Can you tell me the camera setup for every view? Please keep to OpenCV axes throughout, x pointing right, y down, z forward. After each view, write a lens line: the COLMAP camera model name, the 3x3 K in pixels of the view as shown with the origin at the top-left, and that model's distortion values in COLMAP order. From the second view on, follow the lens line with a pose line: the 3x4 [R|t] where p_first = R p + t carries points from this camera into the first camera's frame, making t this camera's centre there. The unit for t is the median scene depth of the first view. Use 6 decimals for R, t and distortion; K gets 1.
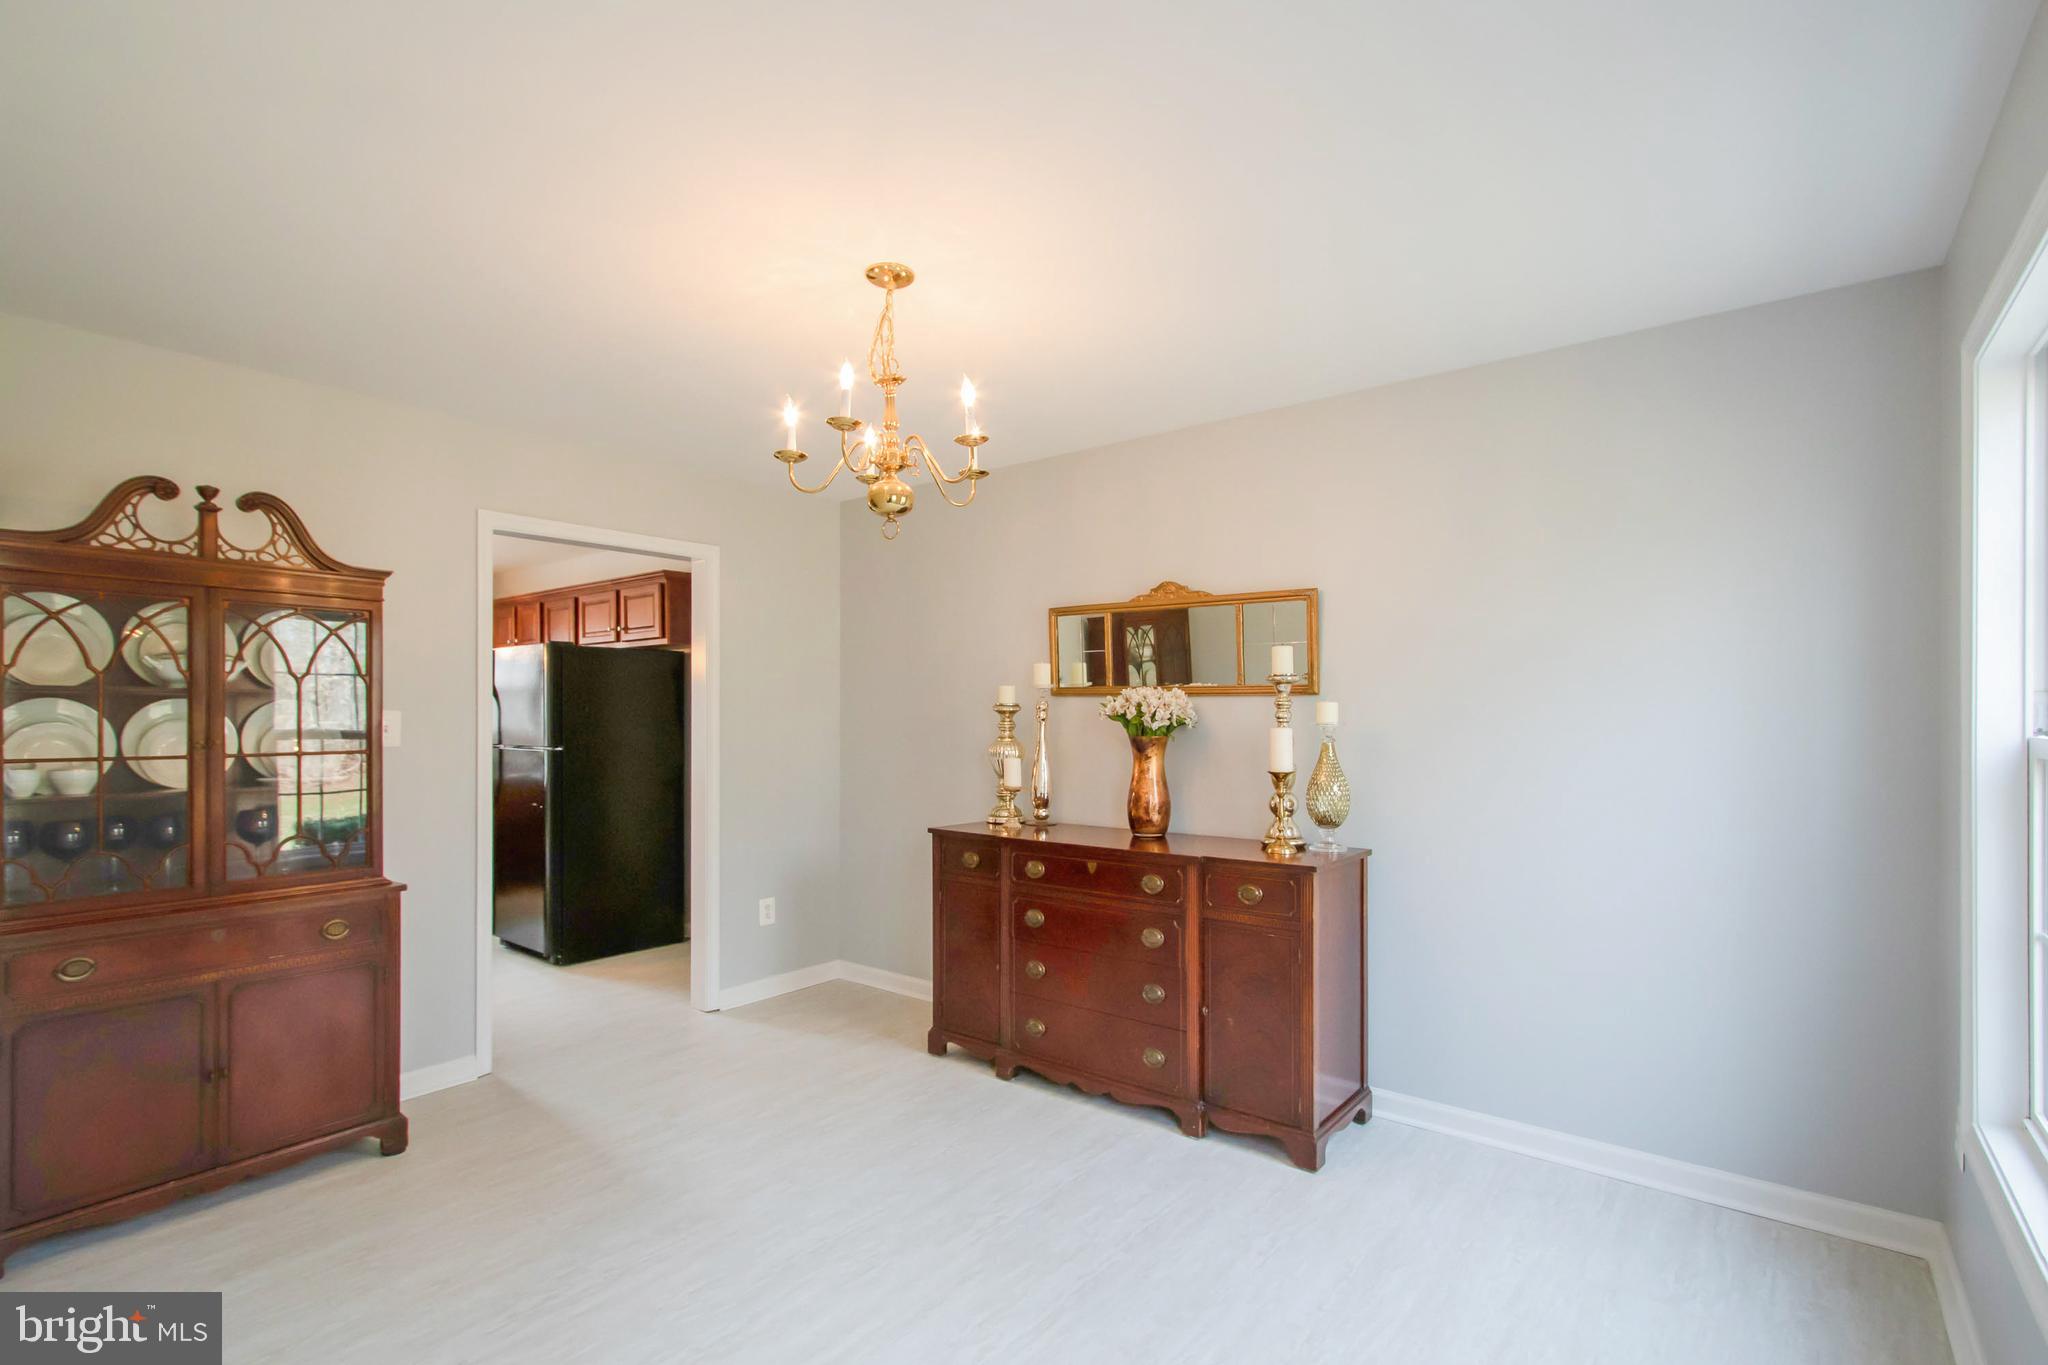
lens RADIAL K [[953.2, 0, 1018.8], [0, 953.2, 702.9], [0, 0, 1]] dist [-0.008202, -0.001144]
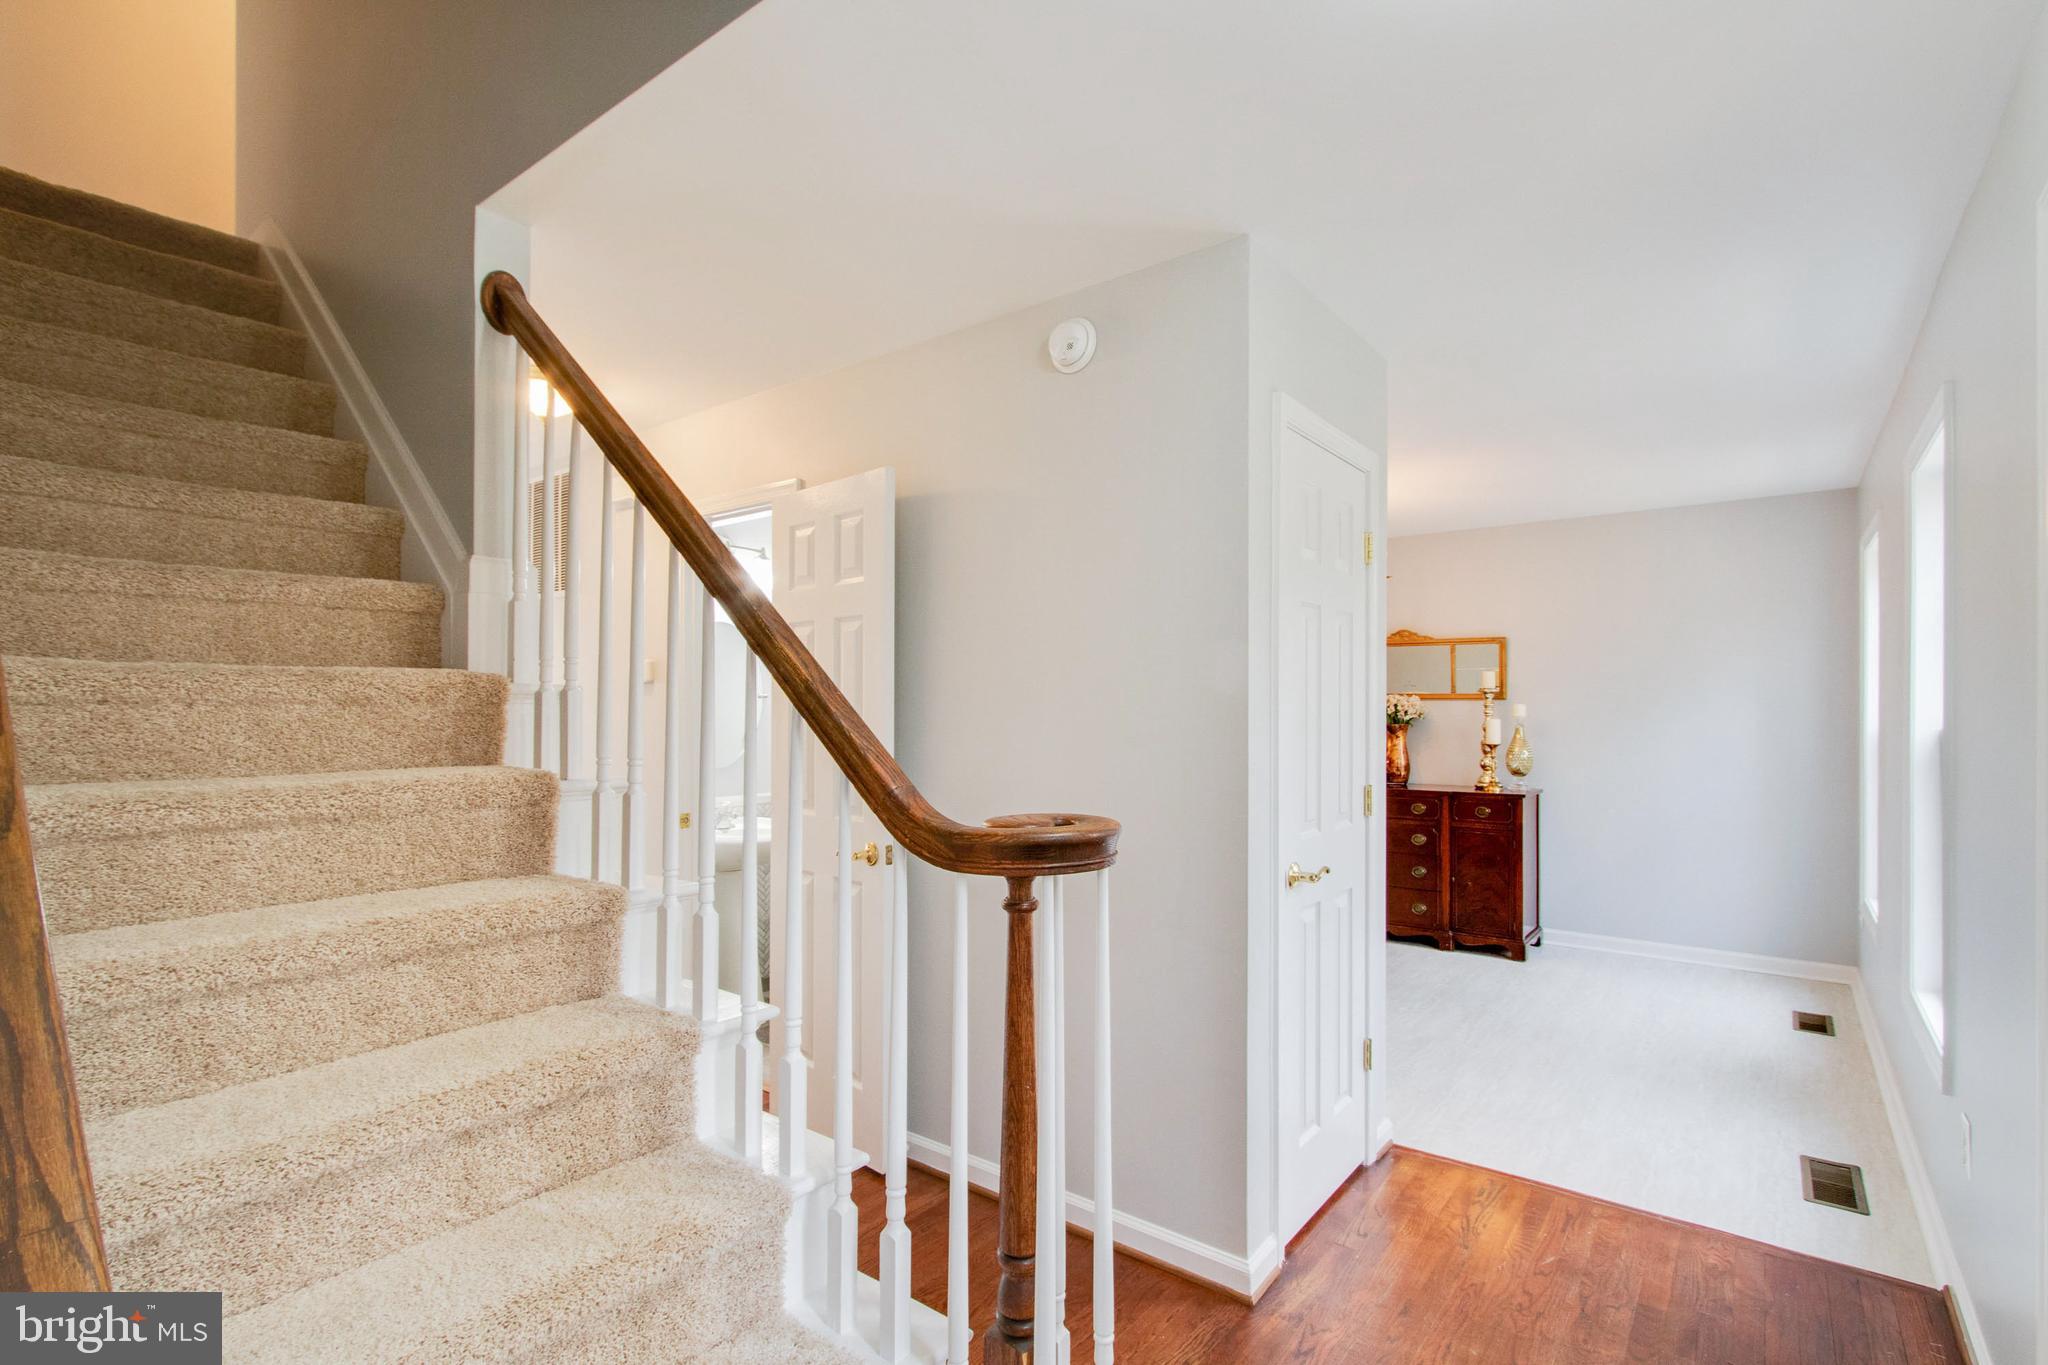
lens RADIAL K [[953.2, 0, 1028.3], [0, 953.2, 697.8], [0, 0, 1]] dist [-0.008202, -0.001144]
pose [[0.999944, -0.001343, 0.010458, -0.569531], [0.001332, 0.999998, 0.001123, -0.014827], [-0.010460, -0.001109, 0.999945, -0.703599]]
